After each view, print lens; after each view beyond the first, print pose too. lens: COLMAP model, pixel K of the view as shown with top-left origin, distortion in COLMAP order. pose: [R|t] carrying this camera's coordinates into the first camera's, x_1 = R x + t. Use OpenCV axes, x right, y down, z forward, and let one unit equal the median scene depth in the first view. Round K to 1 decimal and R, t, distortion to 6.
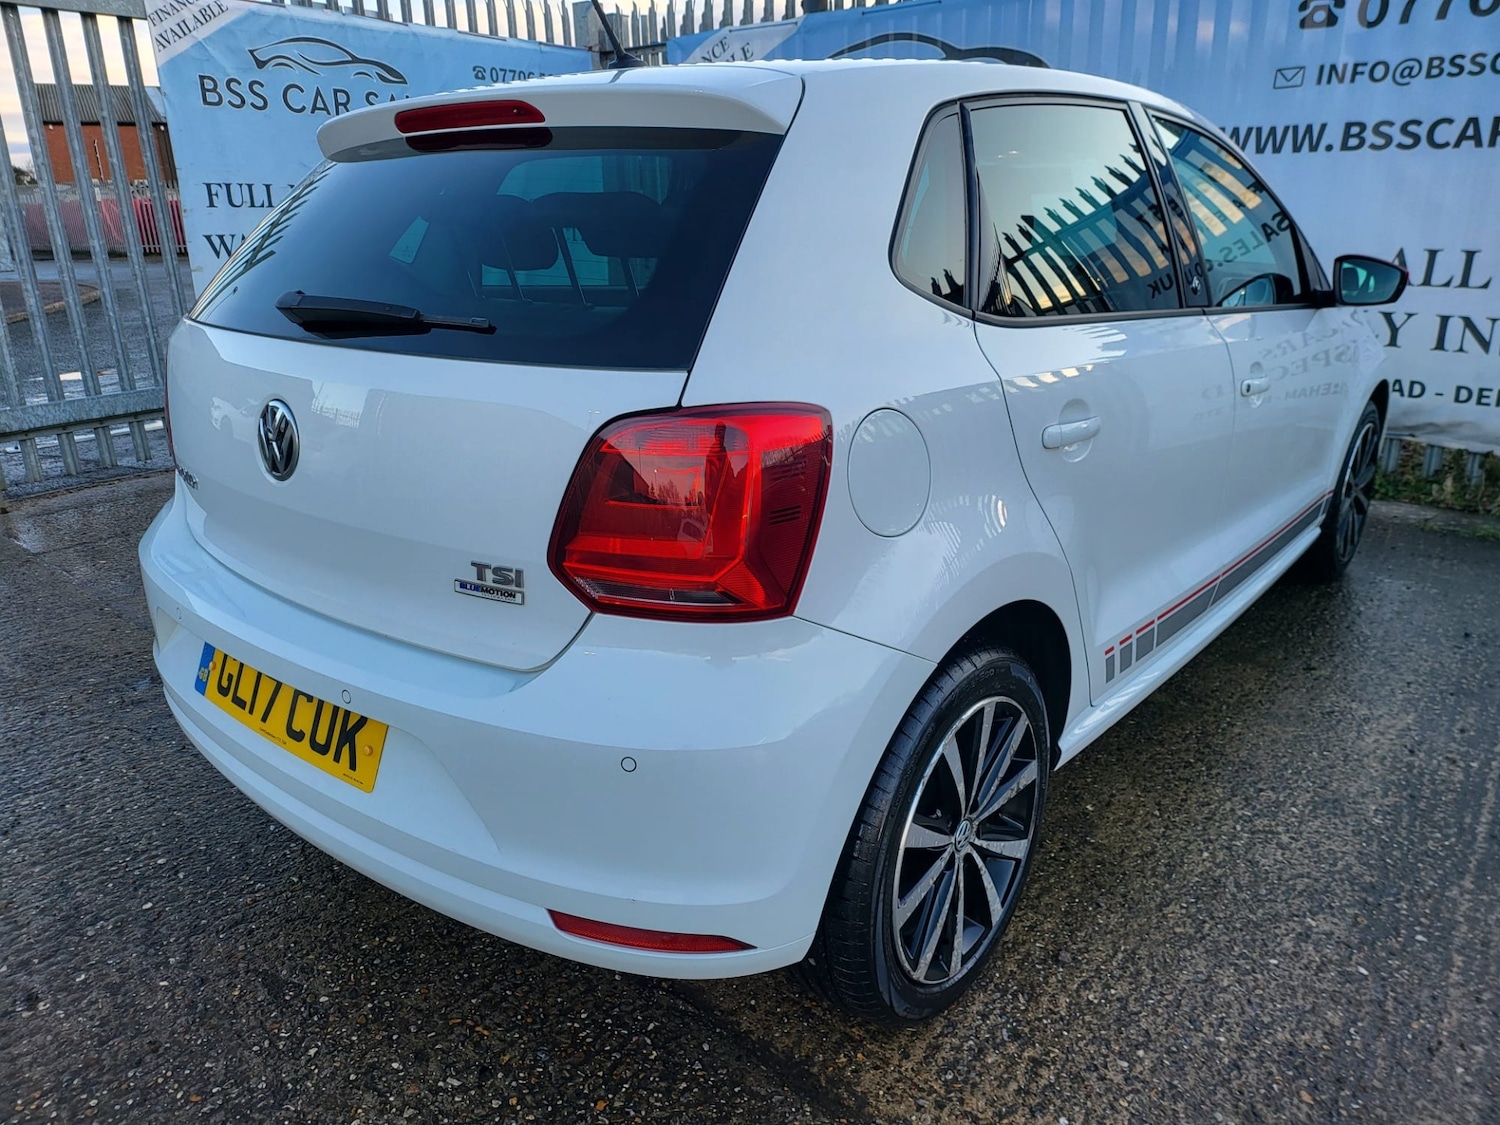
lens RADIAL K [[1041.2, 0, 757.9], [0, 1041.2, 568.9], [0, 0, 1]] dist [0.044996, -0.053302]
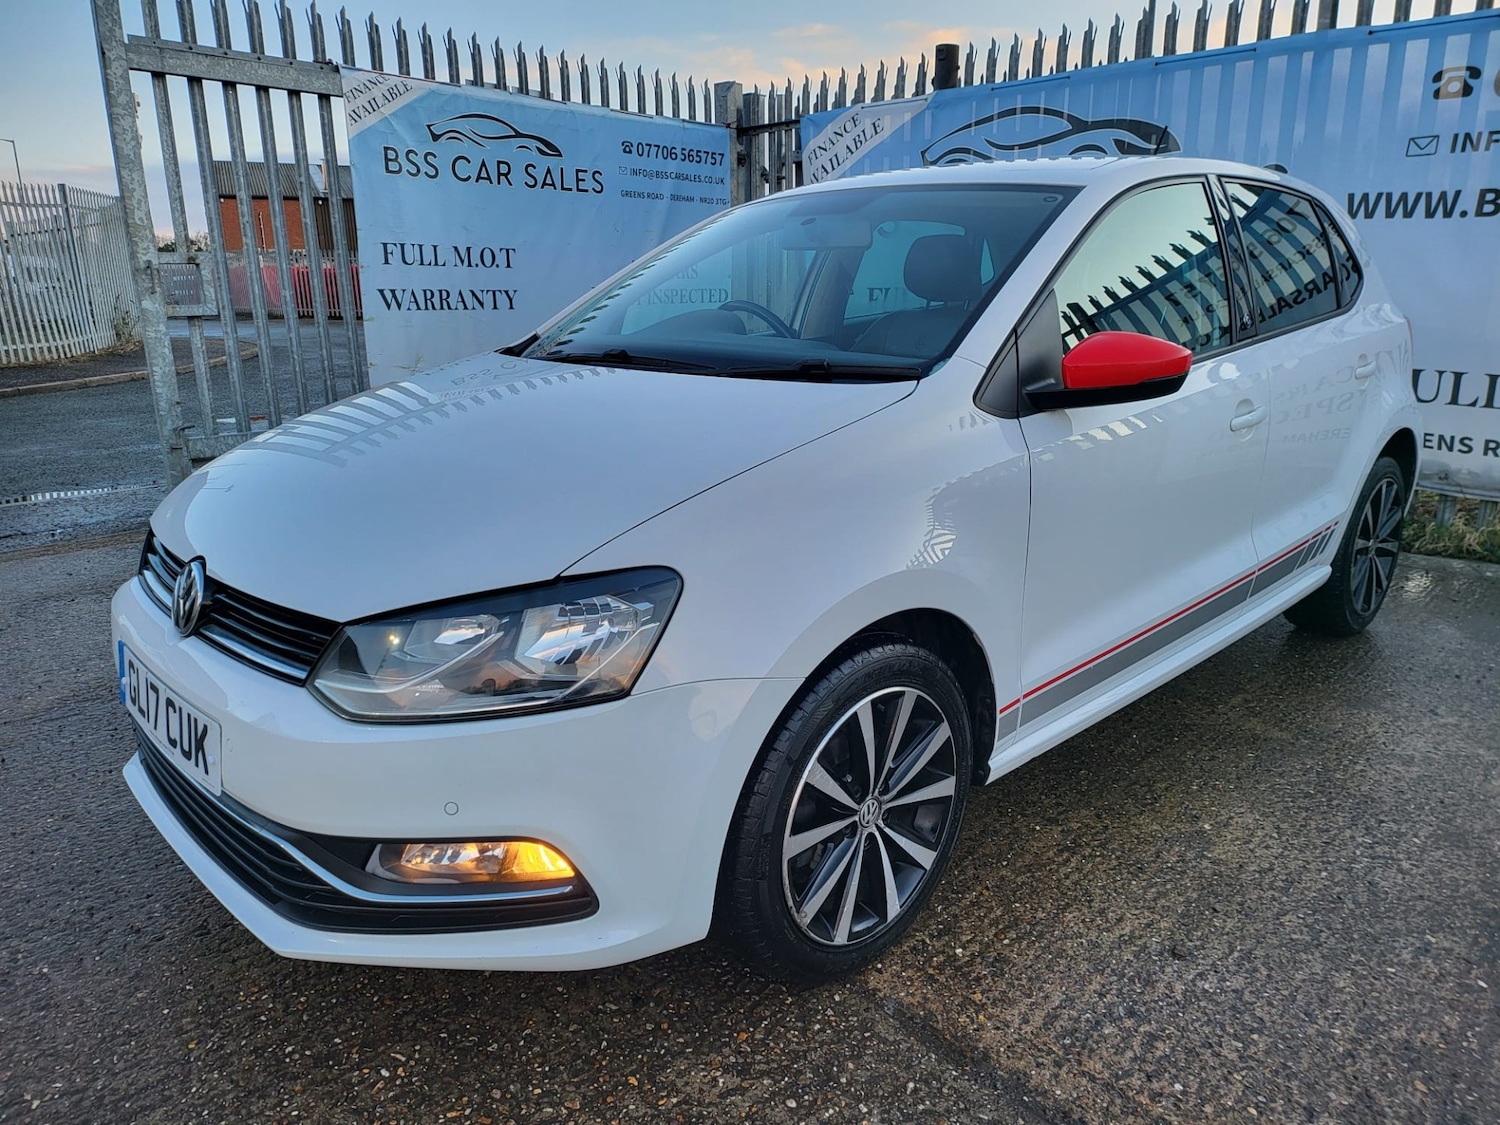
lens RADIAL K [[1041.2, 0, 749.0], [0, 1041.2, 577.3], [0, 0, 1]] dist [0.044996, -0.053302]
pose [[0.993875, 0.039942, -0.103044, -0.038789], [-0.045800, 0.997429, -0.055116, 0.071287], [0.100577, 0.059498, 0.993149, -0.096302]]
